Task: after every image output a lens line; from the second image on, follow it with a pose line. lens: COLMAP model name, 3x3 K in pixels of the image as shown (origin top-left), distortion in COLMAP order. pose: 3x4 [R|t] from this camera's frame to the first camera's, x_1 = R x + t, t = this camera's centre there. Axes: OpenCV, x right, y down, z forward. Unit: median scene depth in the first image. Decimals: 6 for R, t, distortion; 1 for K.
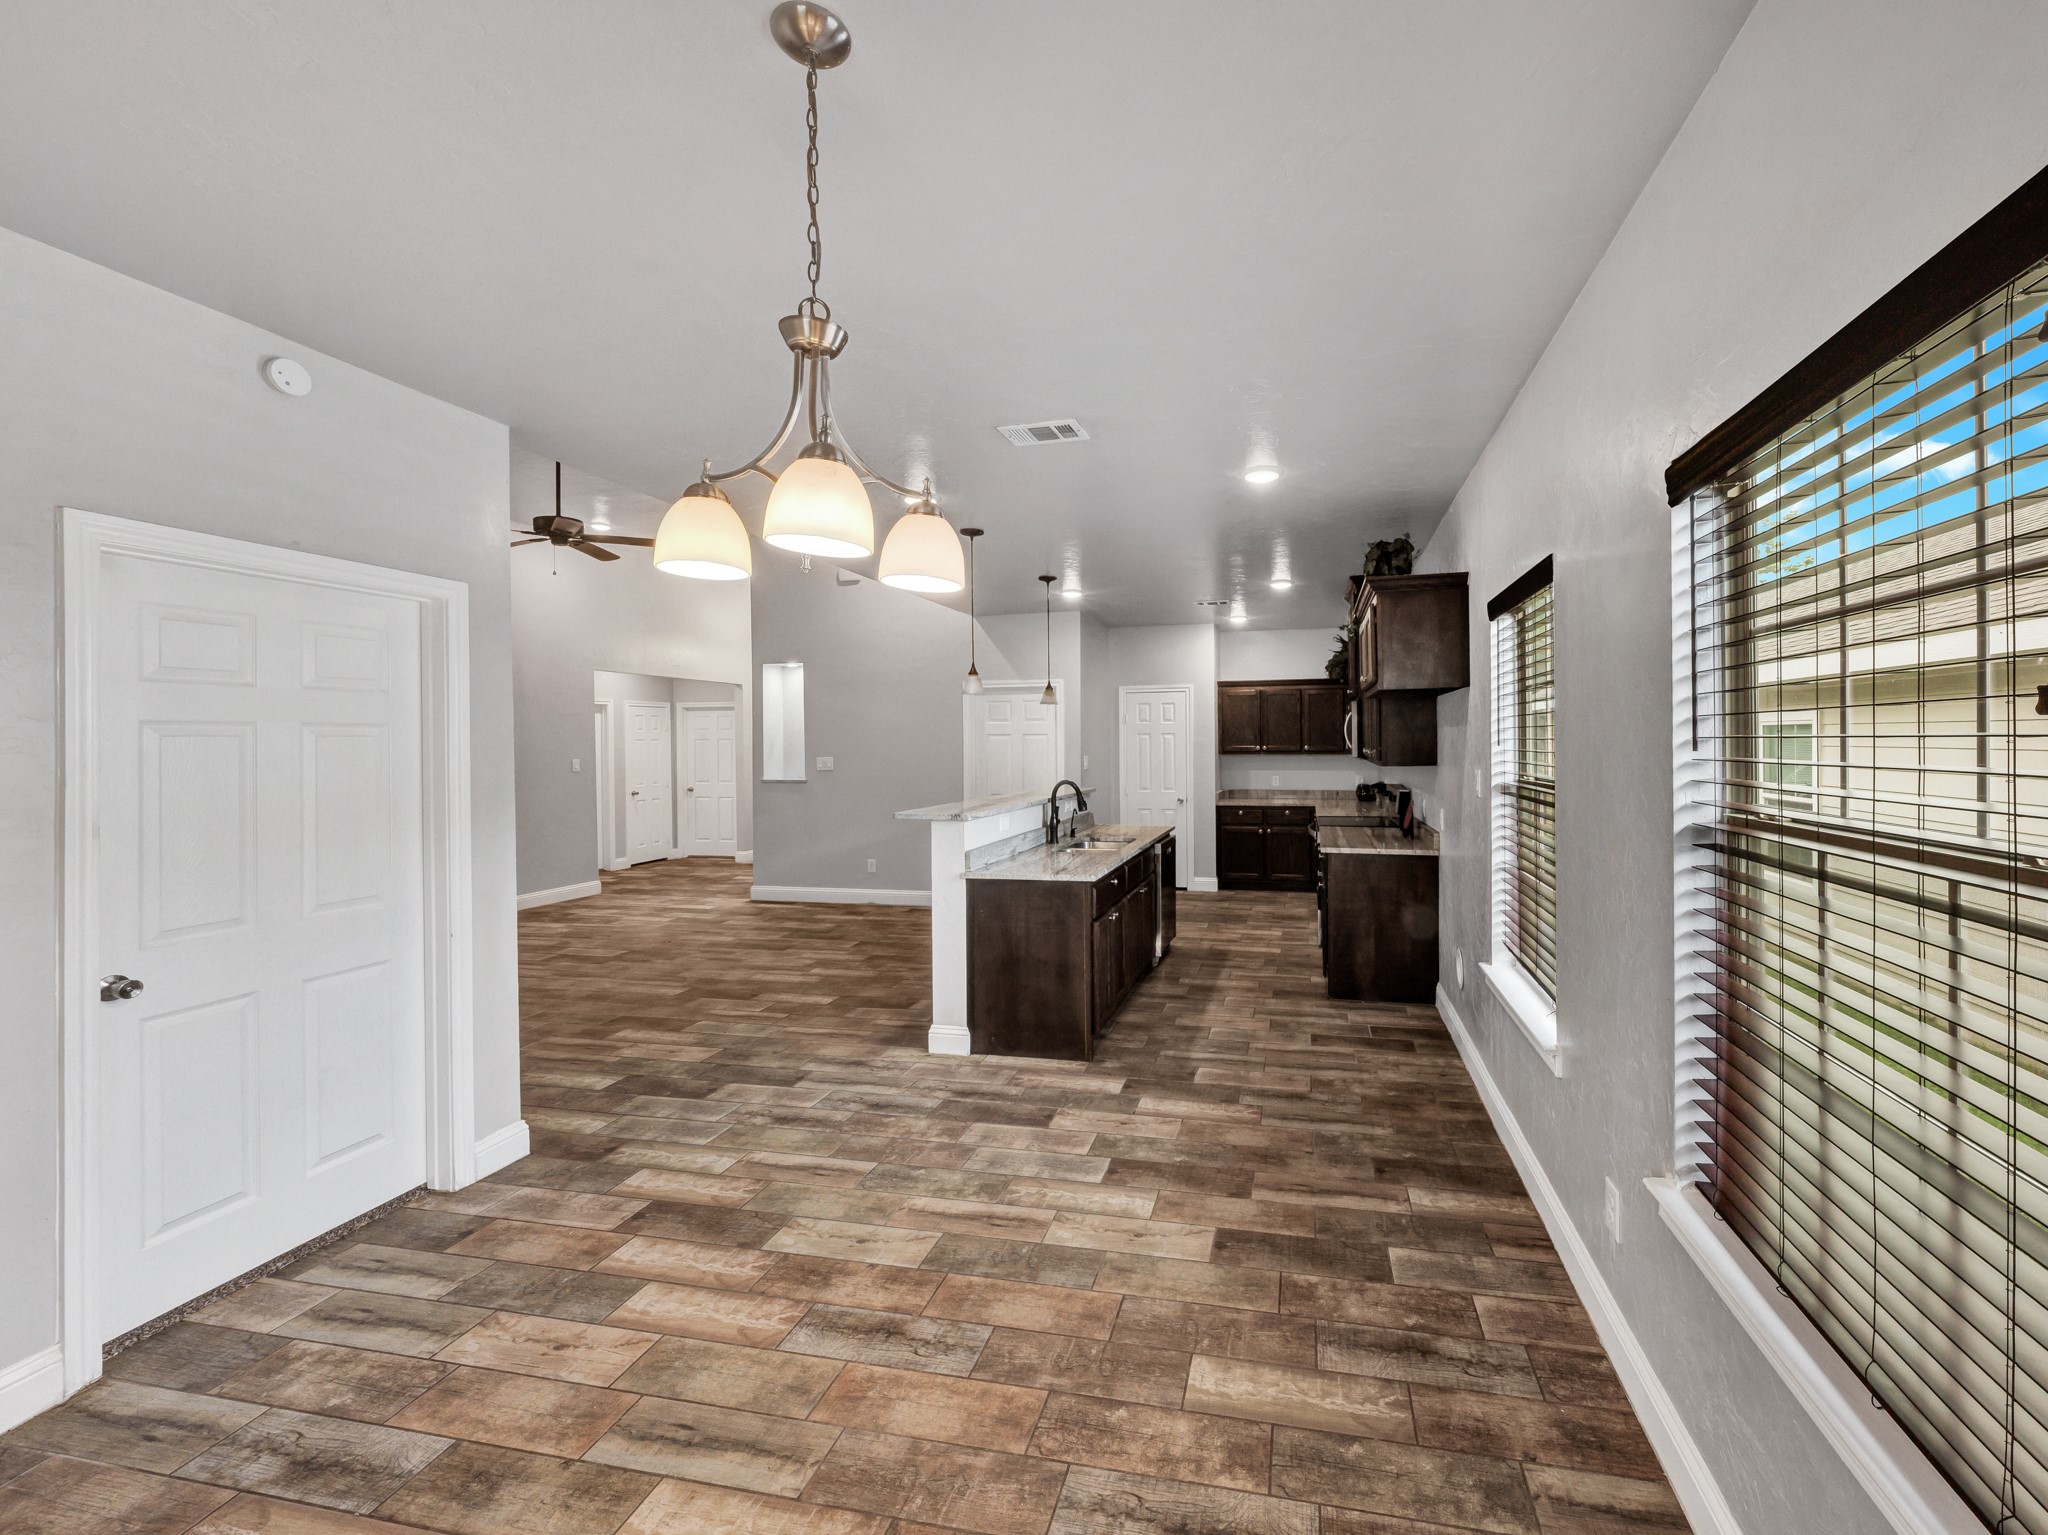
lens RADIAL K [[721.8, 0, 1029.6], [0, 721.8, 744.1], [0, 0, 1]] dist [-0.000635, -0.000058]
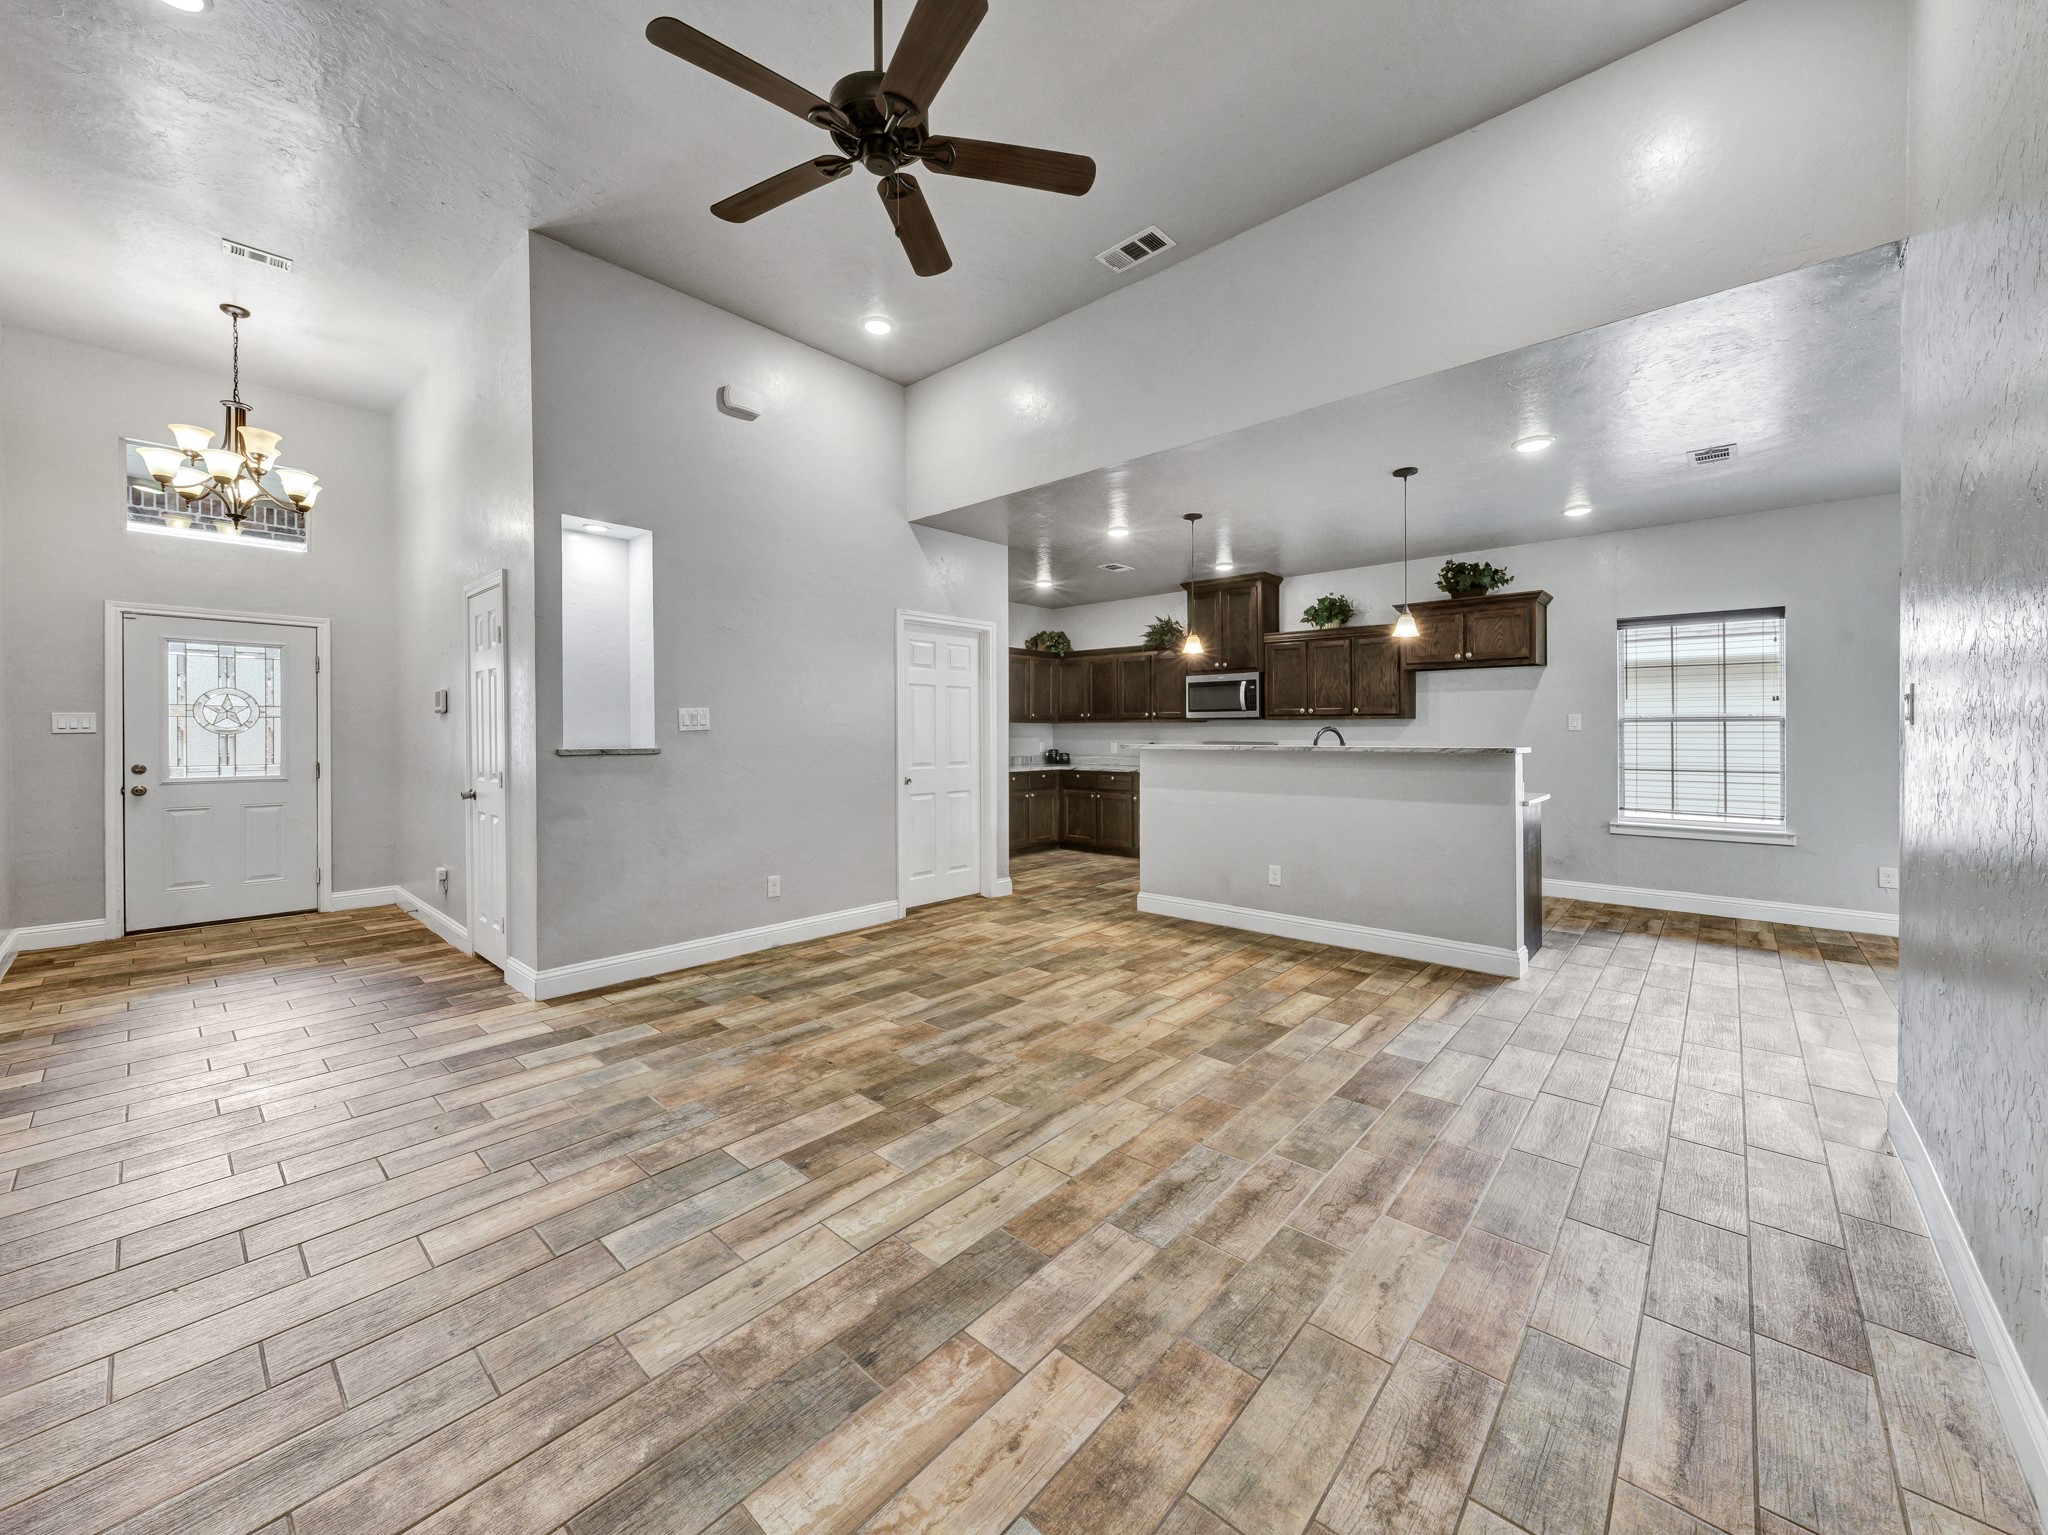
lens RADIAL K [[783.0, 0, 1024.5], [0, 783.0, 741.8], [0, 0, 1]] dist [-0.002404, -0.000387]
pose [[0.529256, 0.004503, 0.848450, -1.034325], [-0.006140, 0.999980, -0.001477, 0.069821], [-0.848440, -0.004428, 0.529273, 0.721647]]
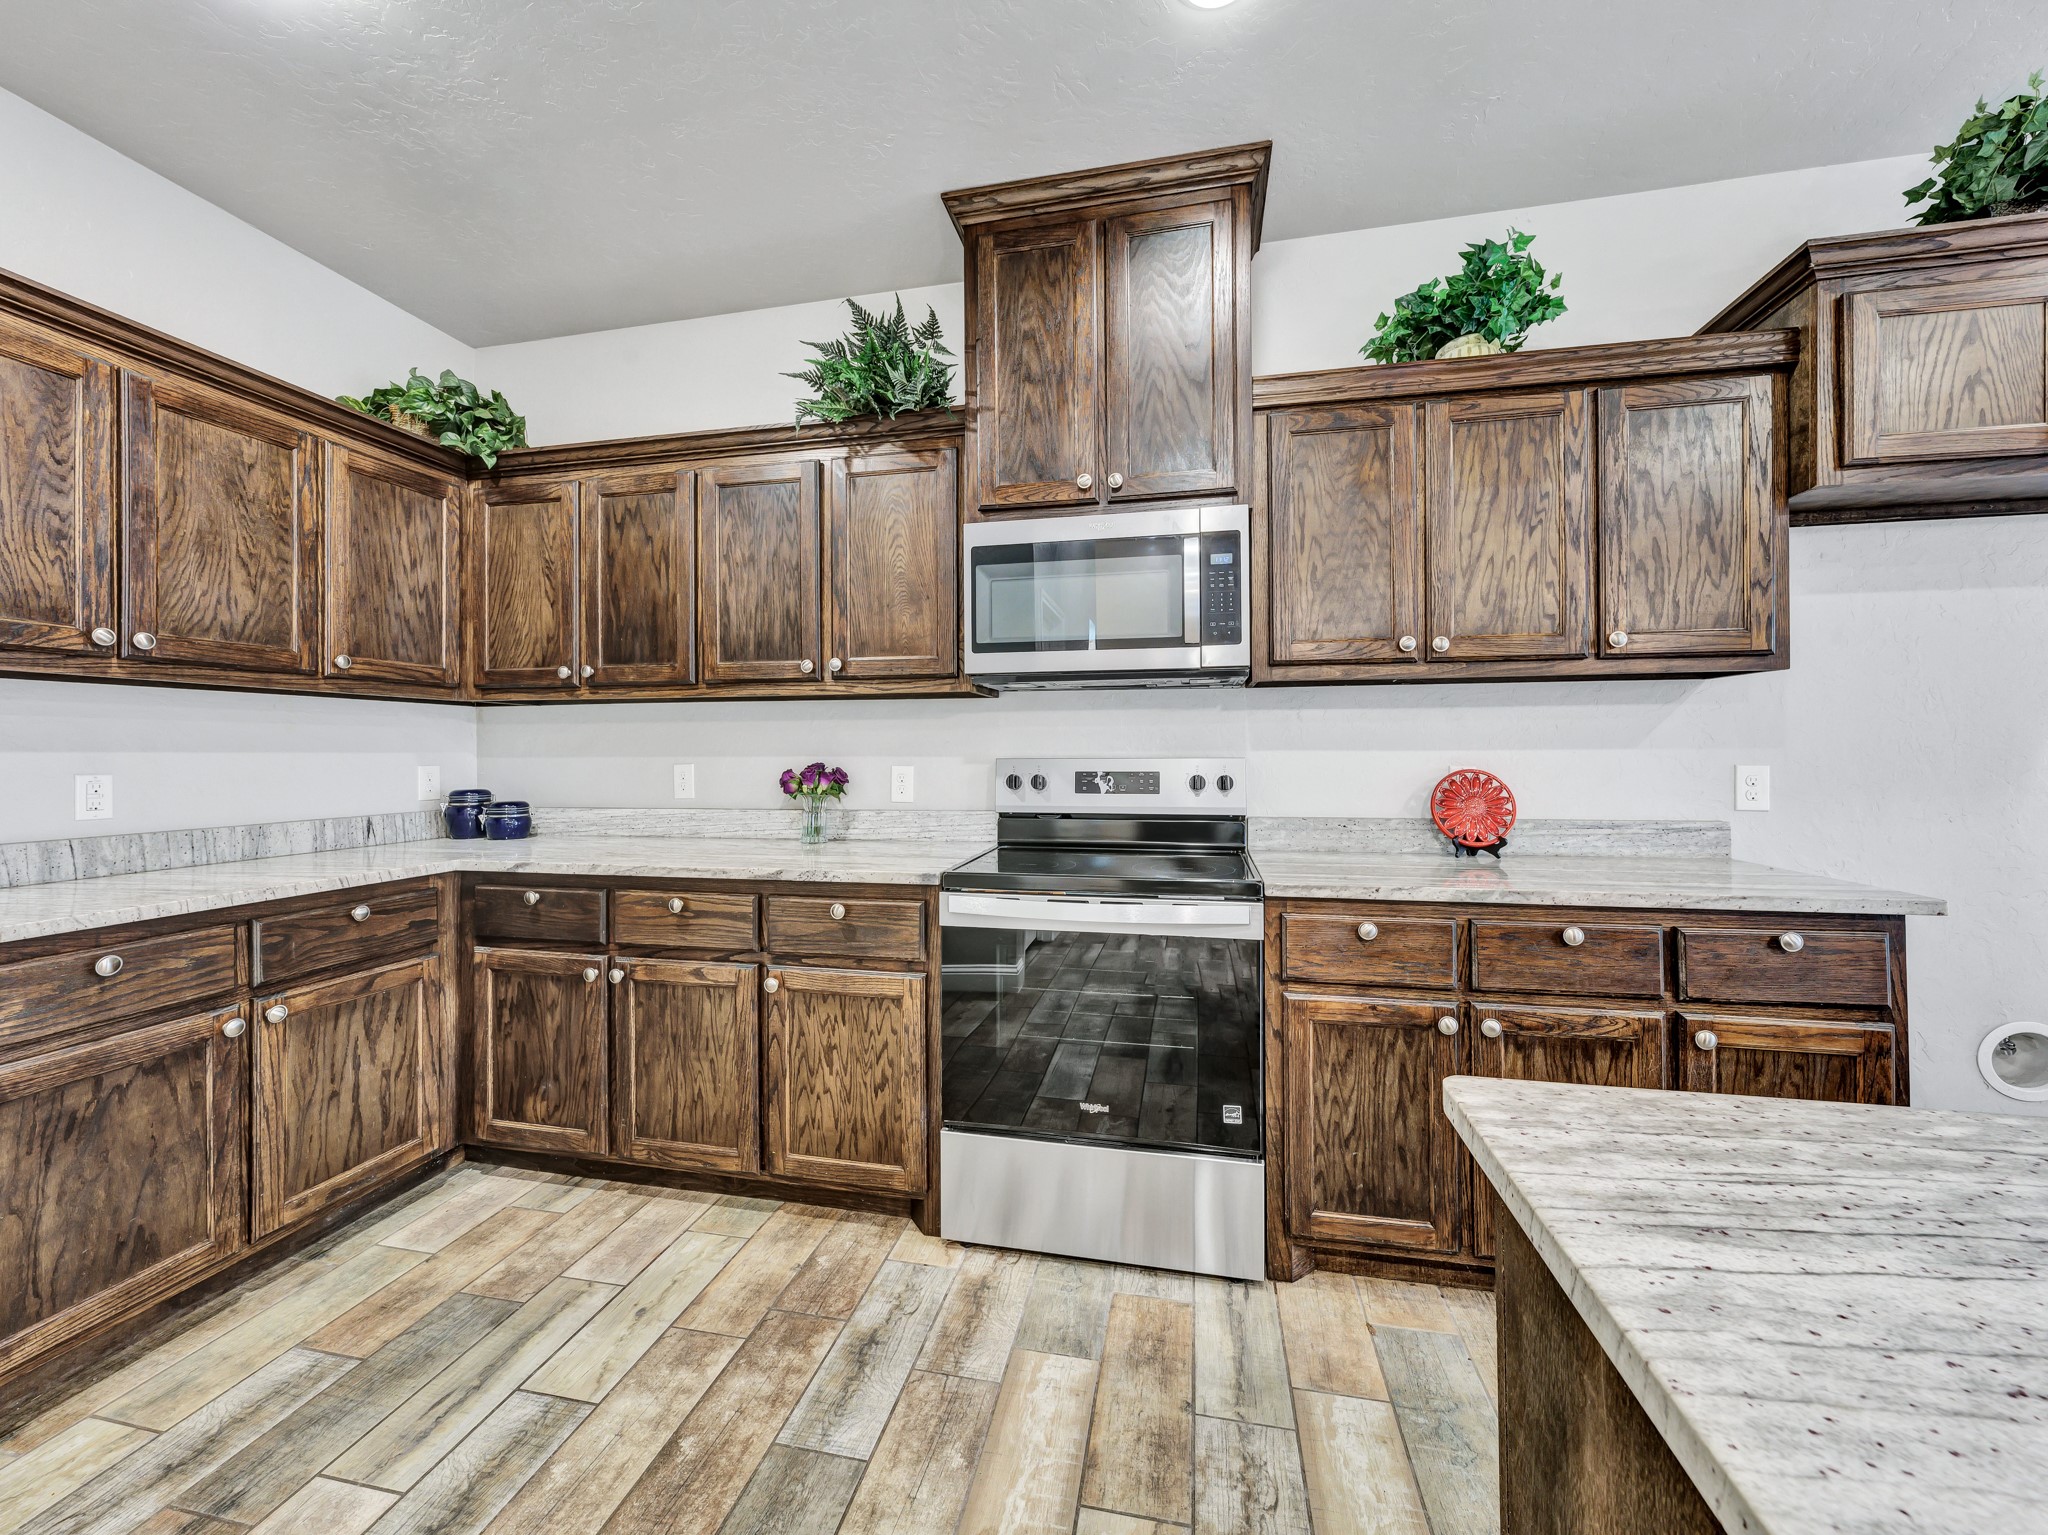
lens RADIAL K [[783.0, 0, 1024.5], [0, 783.0, 741.8], [0, 0, 1]] dist [-0.002404, -0.000387]
pose [[0.037933, 0.026797, 0.998921, 0.026541], [0.005964, 0.999617, -0.027042, 0.067644], [-0.999262, 0.006984, 0.037759, 1.223848]]
